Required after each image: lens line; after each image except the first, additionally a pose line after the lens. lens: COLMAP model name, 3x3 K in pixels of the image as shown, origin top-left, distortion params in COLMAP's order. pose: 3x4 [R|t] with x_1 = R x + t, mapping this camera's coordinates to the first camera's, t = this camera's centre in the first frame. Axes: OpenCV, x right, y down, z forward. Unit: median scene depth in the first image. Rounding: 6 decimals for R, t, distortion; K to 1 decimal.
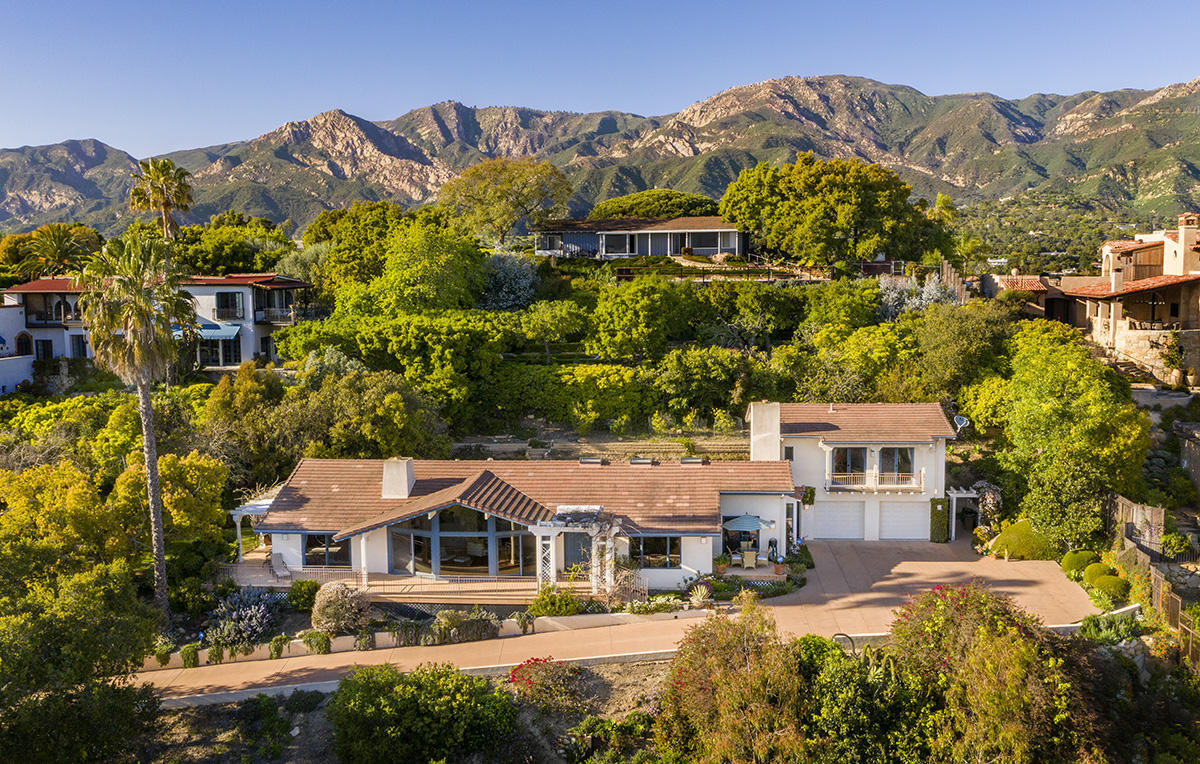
lens RADIAL K [[1017.1, 0, 600.0], [0, 1017.1, 382.0], [0, 0, 1]] dist [-0.042304, 0.005701]
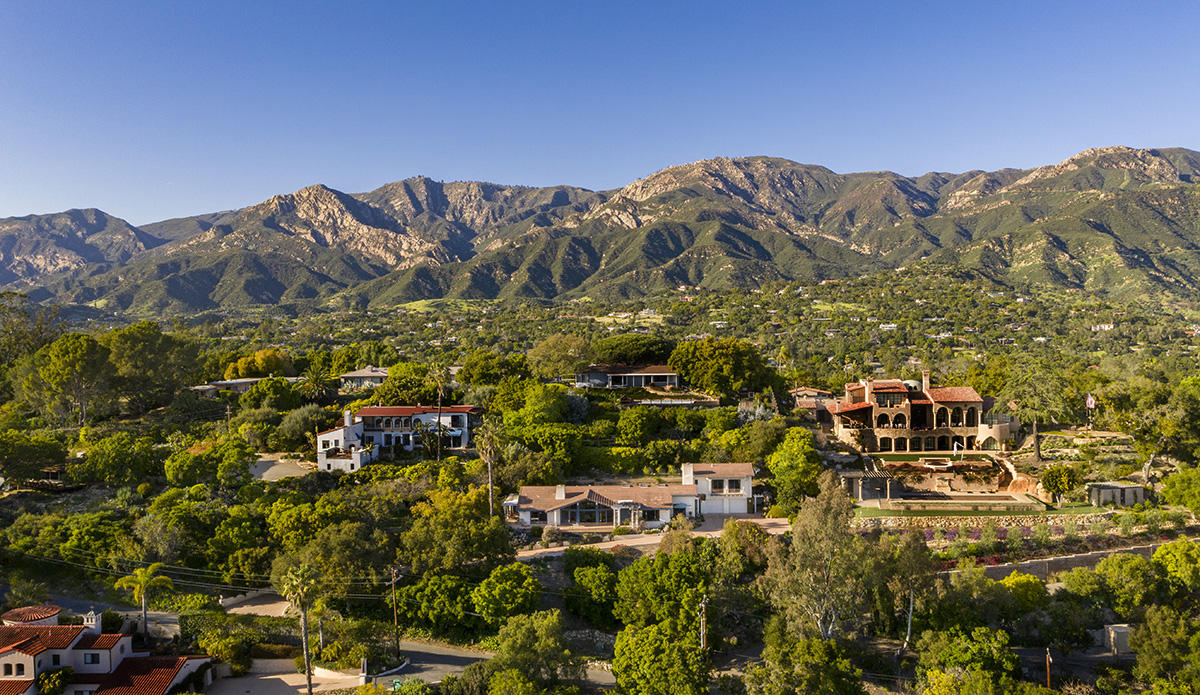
lens RADIAL K [[1054.4, 0, 600.0], [0, 1054.4, 347.5], [0, 0, 1]] dist [-0.041128, -0.002111]
pose [[0.998069, -0.004636, 0.061936, -0.023137], [0.008687, 0.997828, -0.065296, -0.010140], [-0.061499, 0.065708, 0.995942, -0.171195]]
